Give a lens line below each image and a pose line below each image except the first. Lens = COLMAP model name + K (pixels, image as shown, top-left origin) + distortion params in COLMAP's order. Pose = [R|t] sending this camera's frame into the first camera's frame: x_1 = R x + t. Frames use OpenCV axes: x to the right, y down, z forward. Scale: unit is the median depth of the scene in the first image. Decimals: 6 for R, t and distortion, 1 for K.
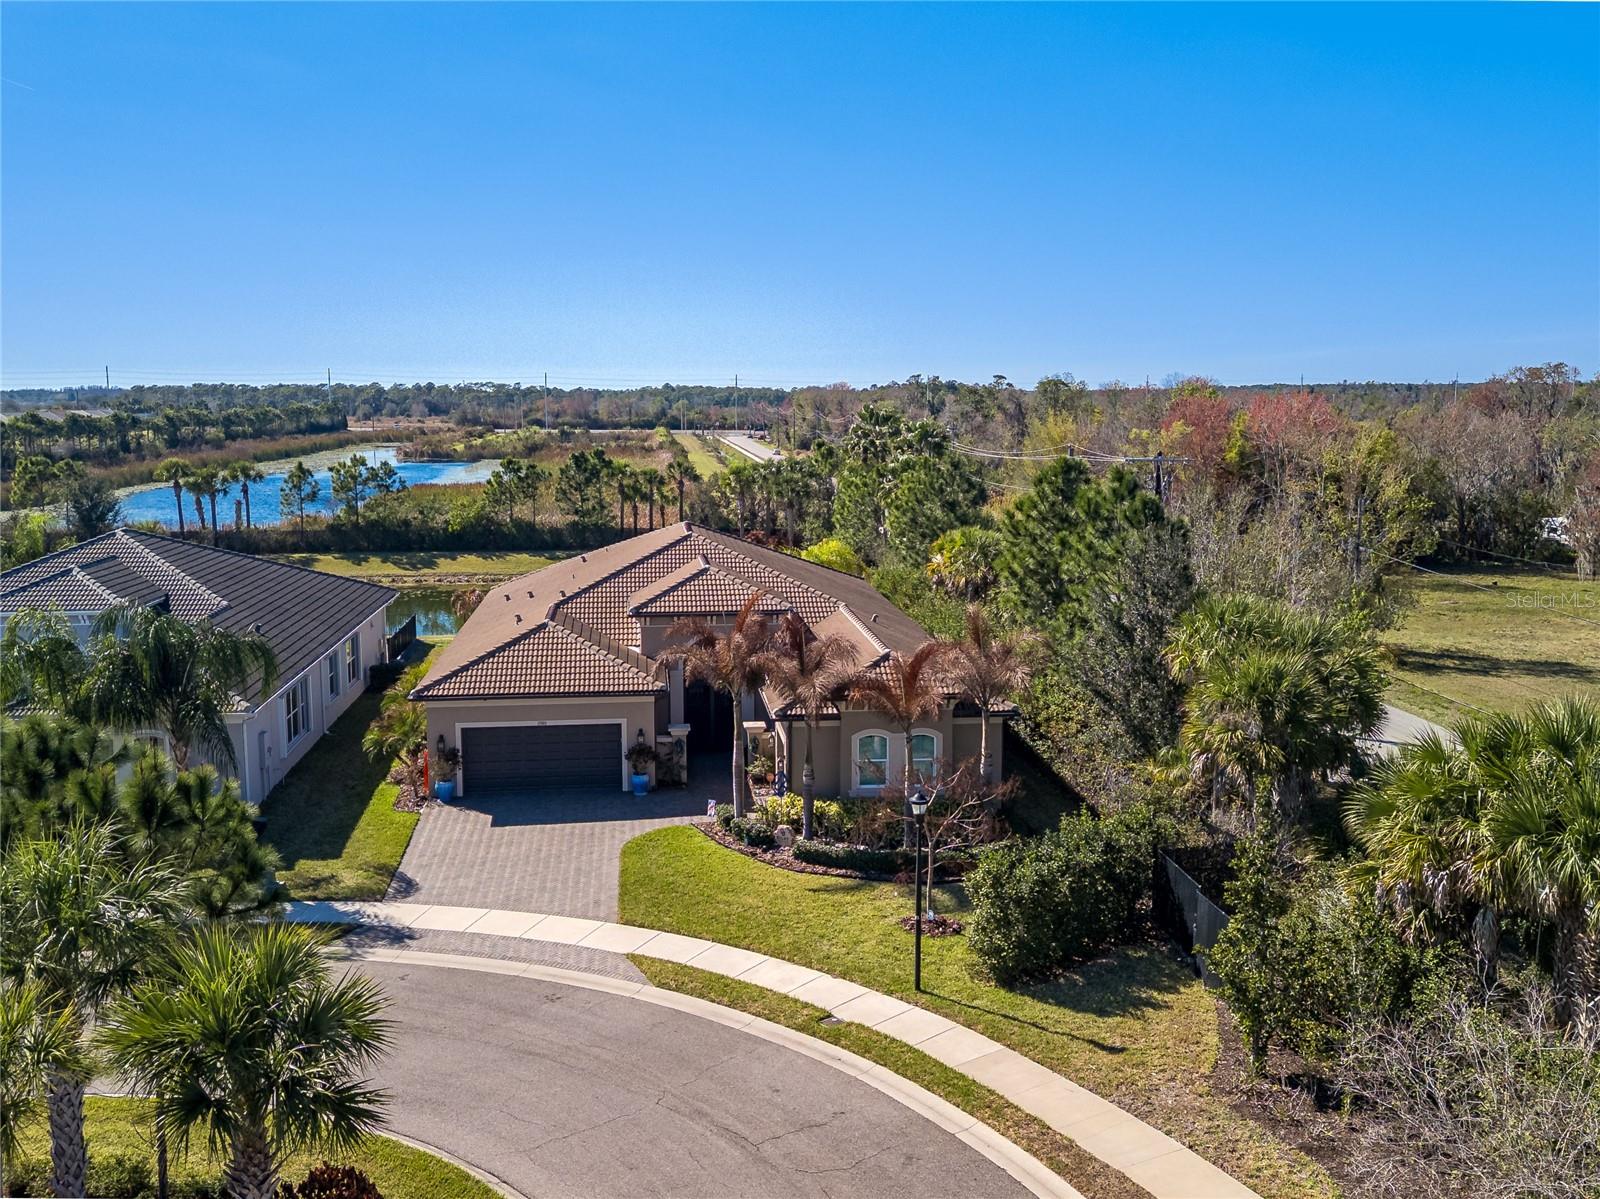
lens RADIAL K [[1489.7, 0, 800.0], [0, 1489.7, 599.5], [0, 0, 1]] dist [0.110745, -0.191907]
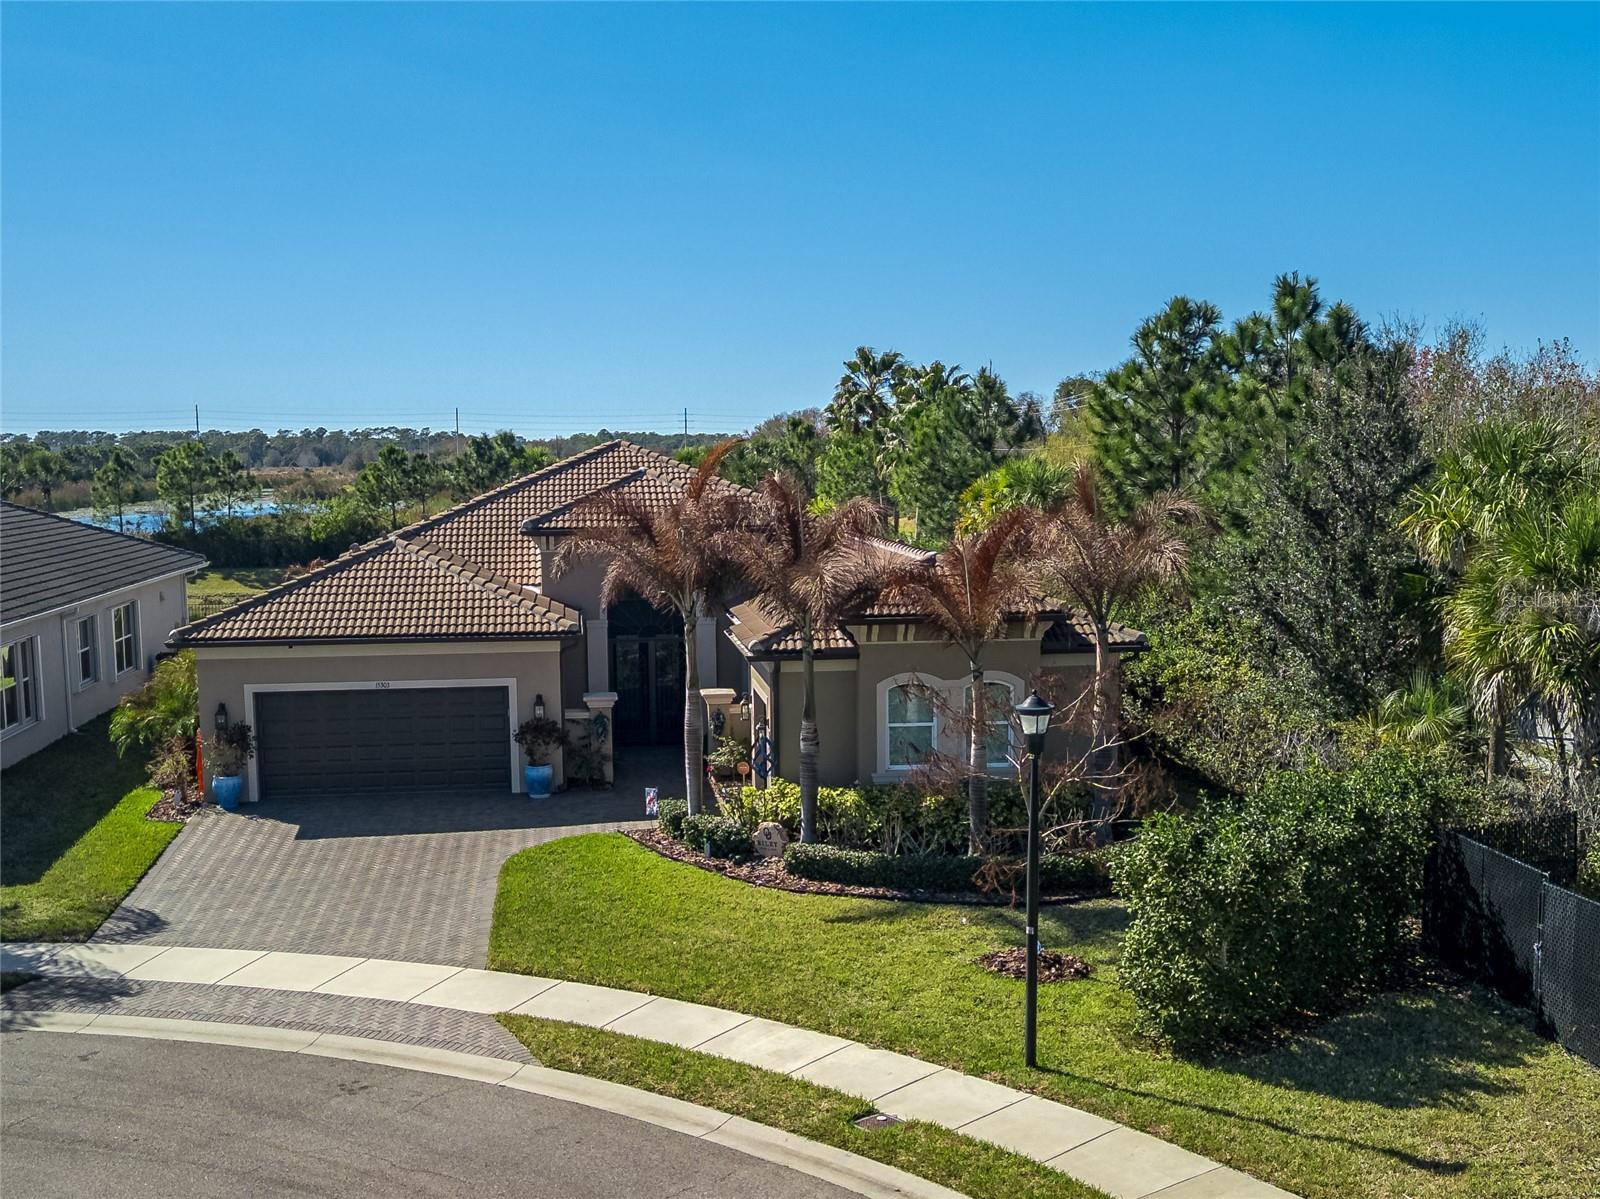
lens RADIAL K [[1752.0, 0, 762.4], [0, 1752.0, 698.0], [0, 0, 1]] dist [0.122110, -0.245315]
pose [[0.999952, -0.009758, -0.000620, -0.012403], [0.009761, 0.999939, 0.005263, 0.095309], [0.000569, -0.005269, 0.999986, 0.282729]]
